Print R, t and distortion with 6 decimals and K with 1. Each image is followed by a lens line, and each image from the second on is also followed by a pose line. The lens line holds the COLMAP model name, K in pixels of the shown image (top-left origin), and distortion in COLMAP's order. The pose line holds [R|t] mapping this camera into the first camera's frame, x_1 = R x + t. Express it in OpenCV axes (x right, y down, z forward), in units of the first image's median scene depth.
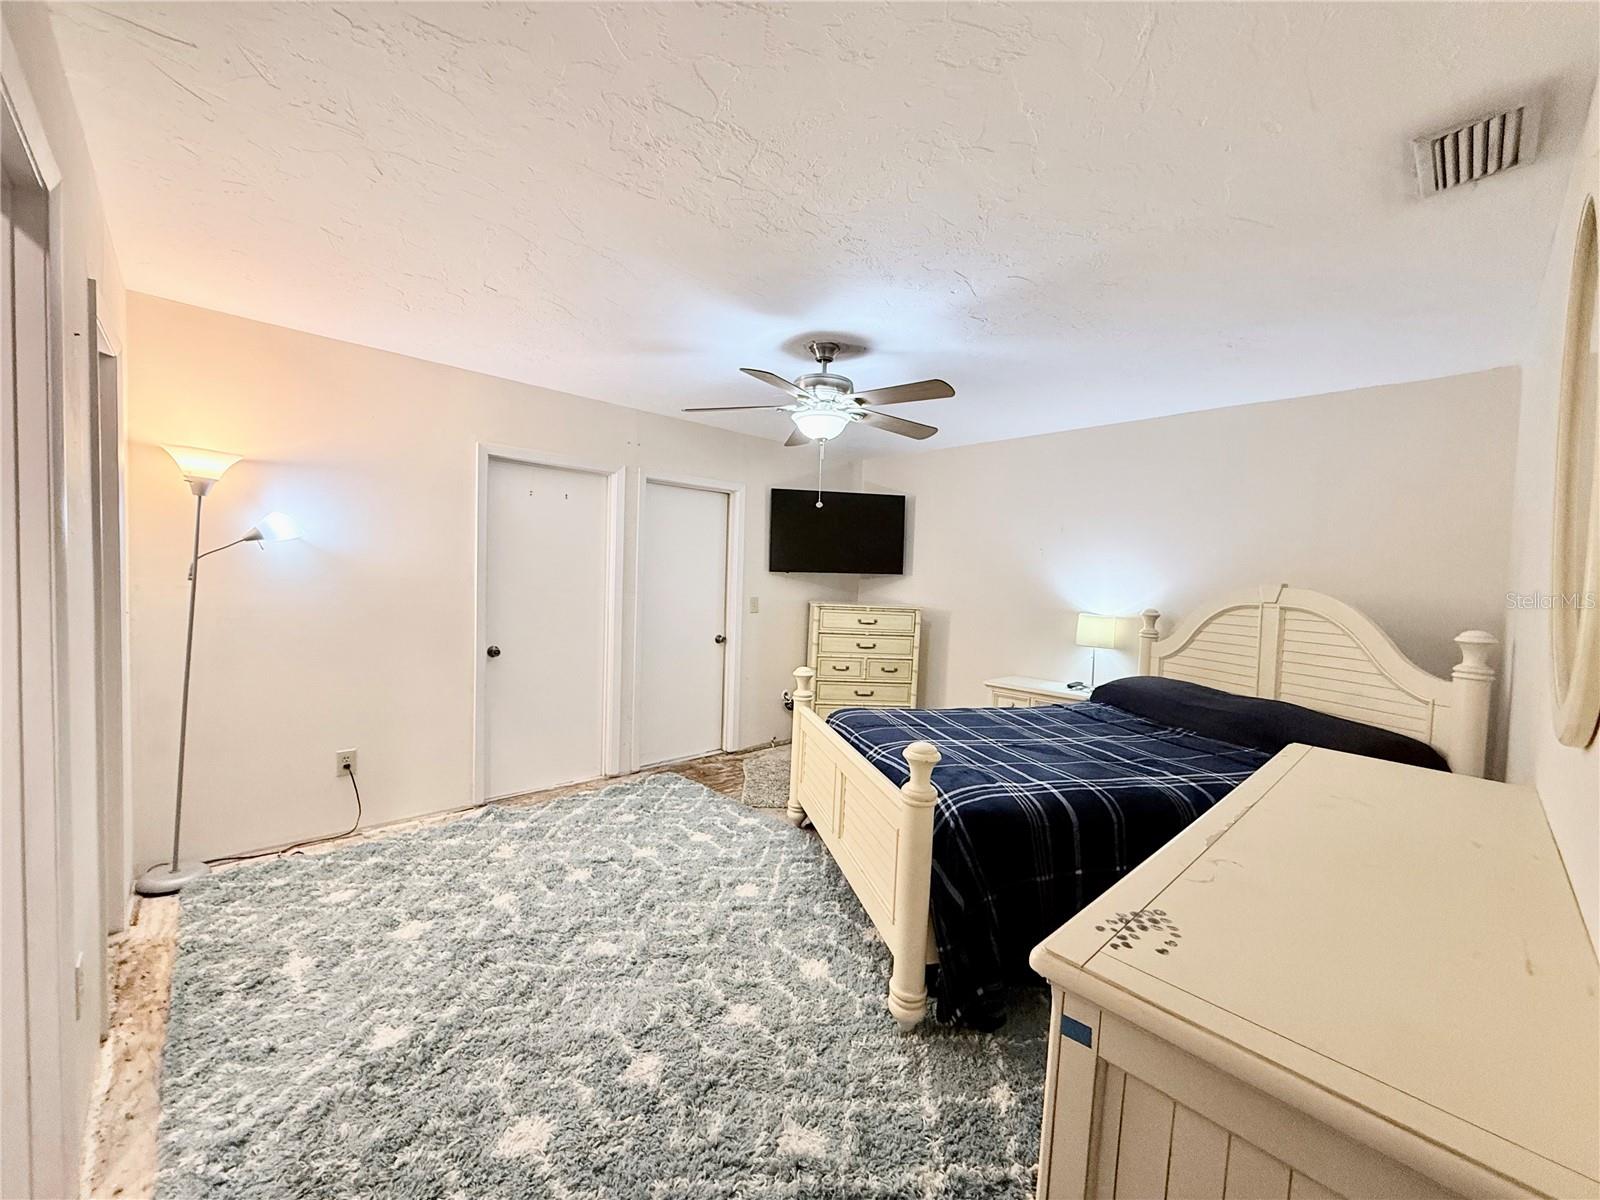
lens RADIAL K [[631.4, 0, 796.2], [0, 631.4, 604.0], [0, 0, 1]] dist [-0.002091, 0.000039]
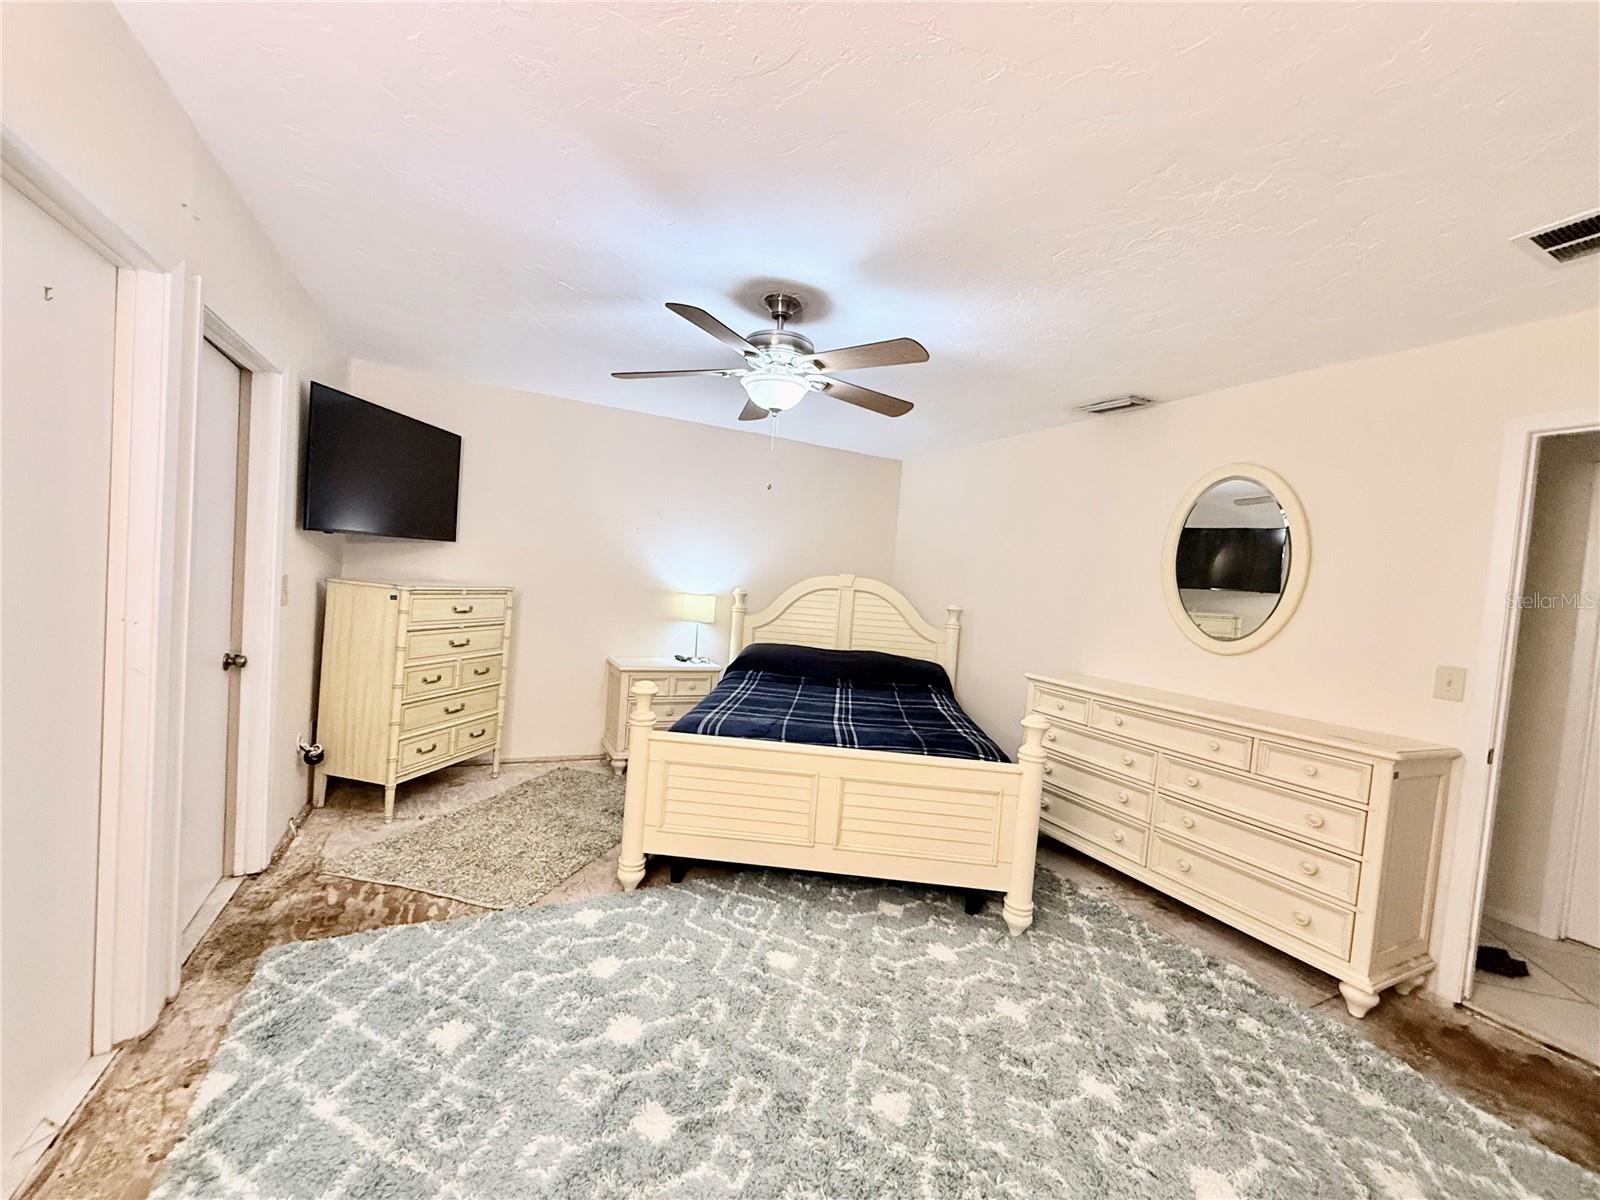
lens RADIAL K [[631.4, 0, 796.2], [0, 631.4, 604.0], [0, 0, 1]] dist [-0.002091, 0.000039]
pose [[0.288319, -0.049333, 0.956263, -0.542062], [-0.025246, 0.997933, 0.059094, -0.035279], [-0.957201, -0.041180, 0.286478, 0.501201]]
